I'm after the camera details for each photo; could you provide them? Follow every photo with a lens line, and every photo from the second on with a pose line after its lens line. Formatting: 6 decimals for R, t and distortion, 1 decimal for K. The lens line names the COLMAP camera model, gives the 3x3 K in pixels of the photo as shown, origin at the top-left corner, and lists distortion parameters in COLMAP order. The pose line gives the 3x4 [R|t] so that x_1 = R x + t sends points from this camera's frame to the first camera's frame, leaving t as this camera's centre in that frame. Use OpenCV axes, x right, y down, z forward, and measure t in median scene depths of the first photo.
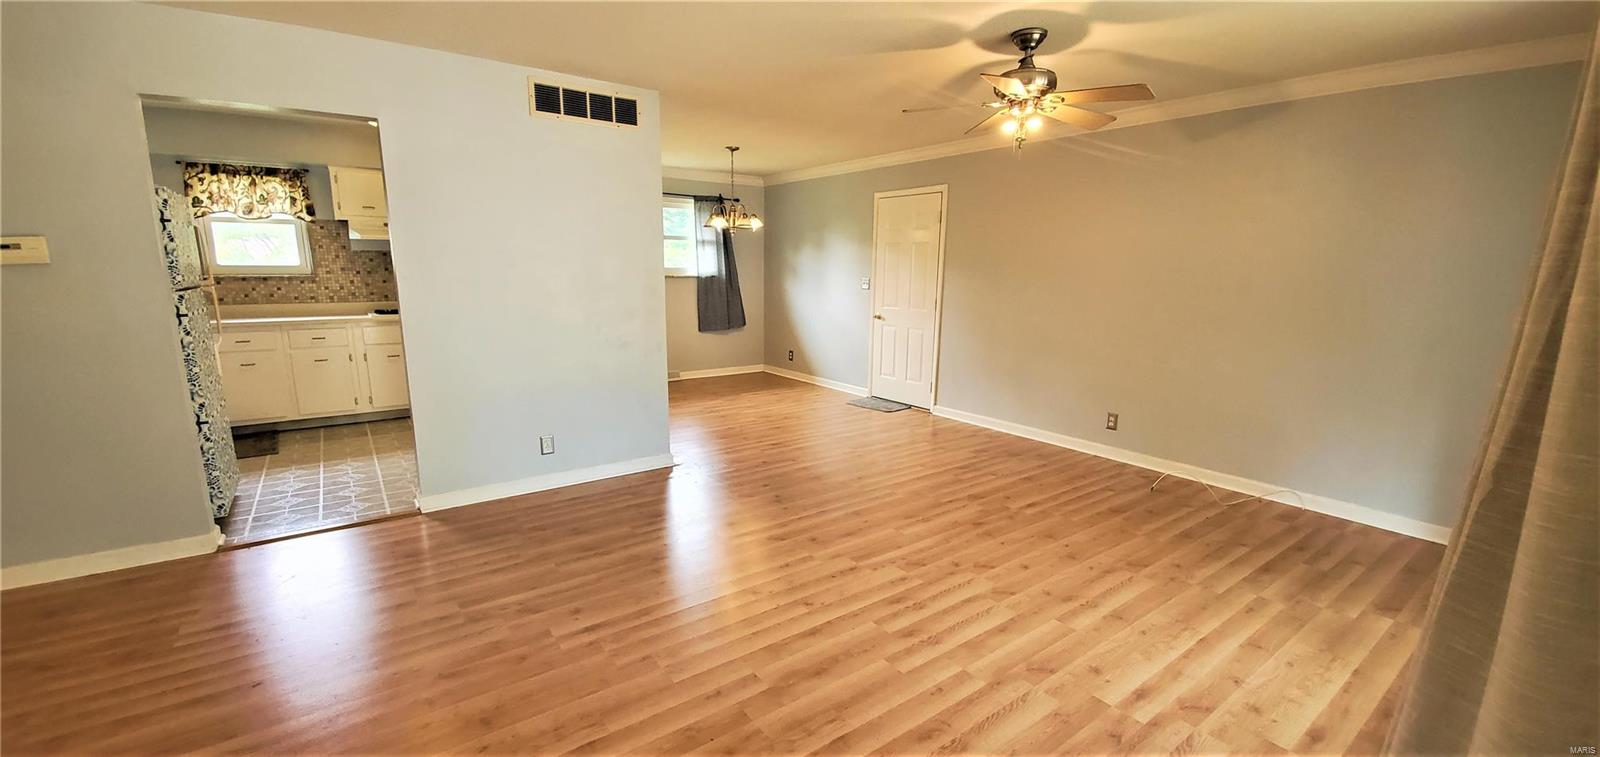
lens RADIAL K [[650.2, 0, 794.8], [0, 650.2, 393.2], [0, 0, 1]] dist [-0.002162, -0.000199]
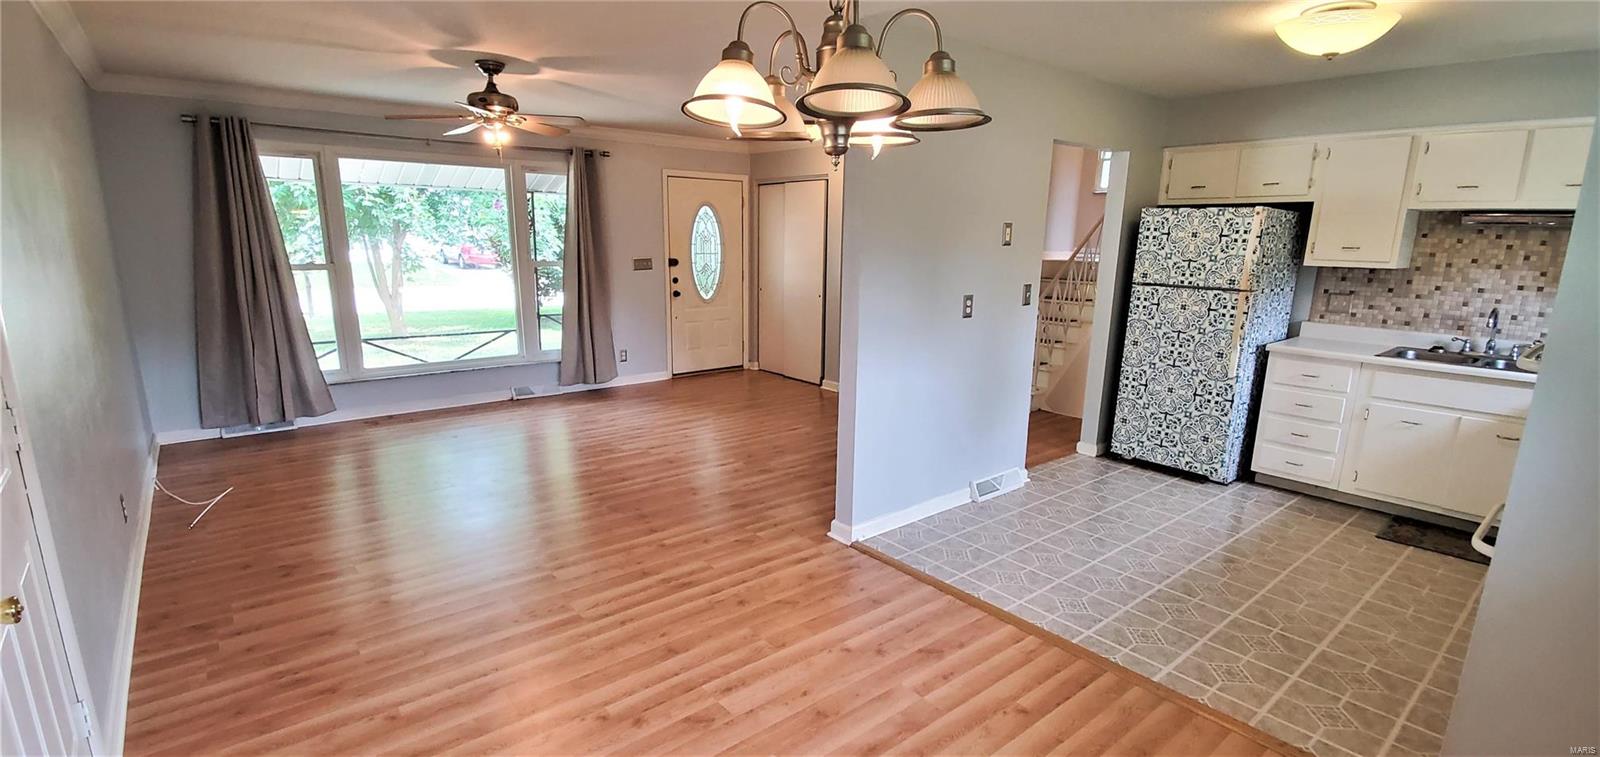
lens RADIAL K [[702.8, 0, 791.3], [0, 702.8, 392.7], [0, 0, 1]] dist [-0.001715, -0.000559]
pose [[-0.998021, -0.016995, -0.060538, -0.112674], [-0.040144, 0.913244, 0.405431, -0.438991], [0.048396, 0.407059, -0.912119, 2.033343]]
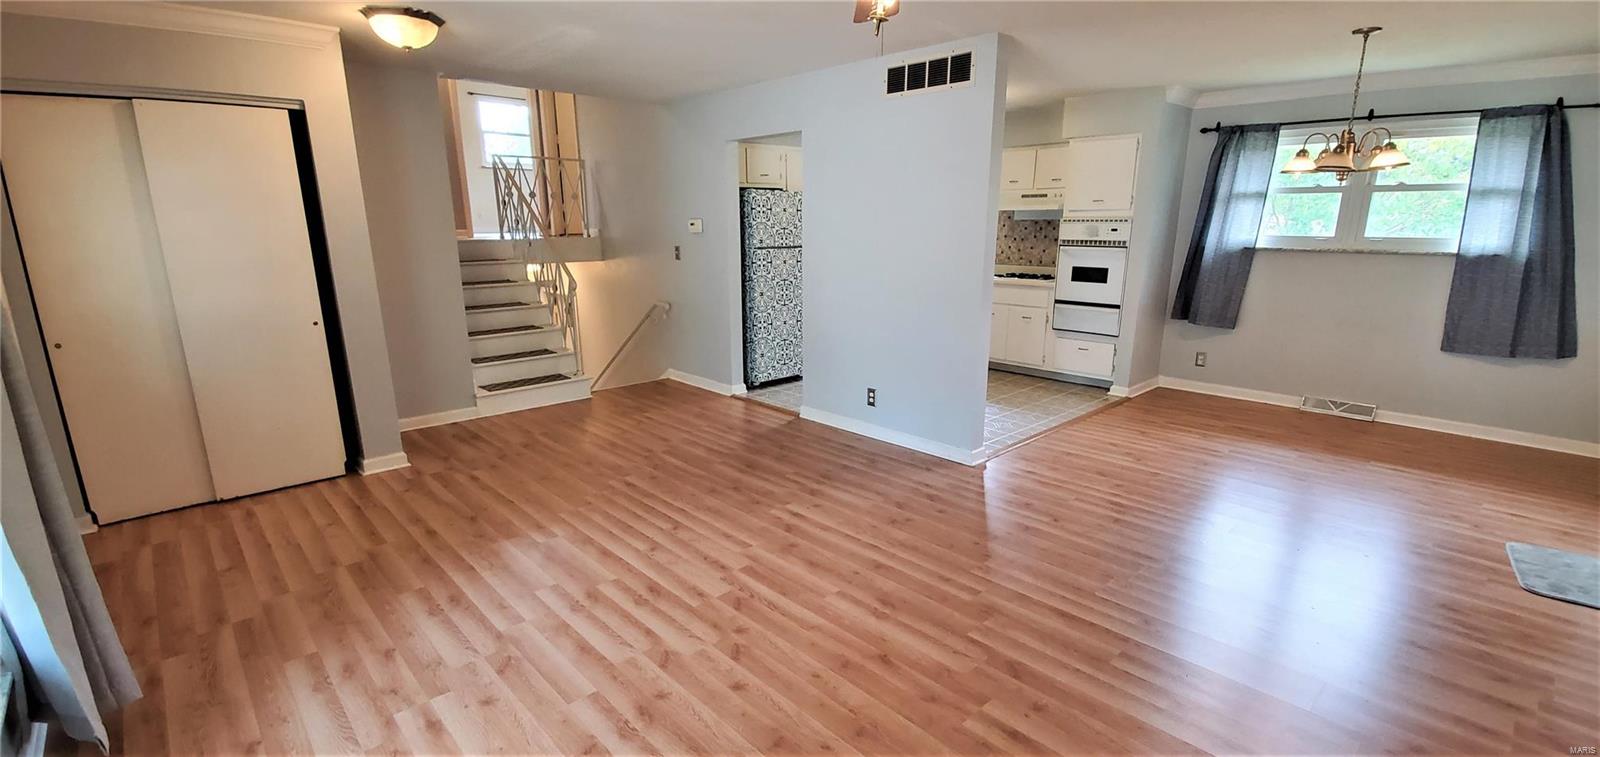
lens RADIAL K [[702.8, 0, 791.3], [0, 702.8, 392.7], [0, 0, 1]] dist [-0.001715, -0.000559]
pose [[0.105921, 0.225714, -0.968418, 0.838138], [-0.191004, 0.960380, 0.202949, -0.159272], [0.975858, 0.163475, 0.144837, 0.746668]]
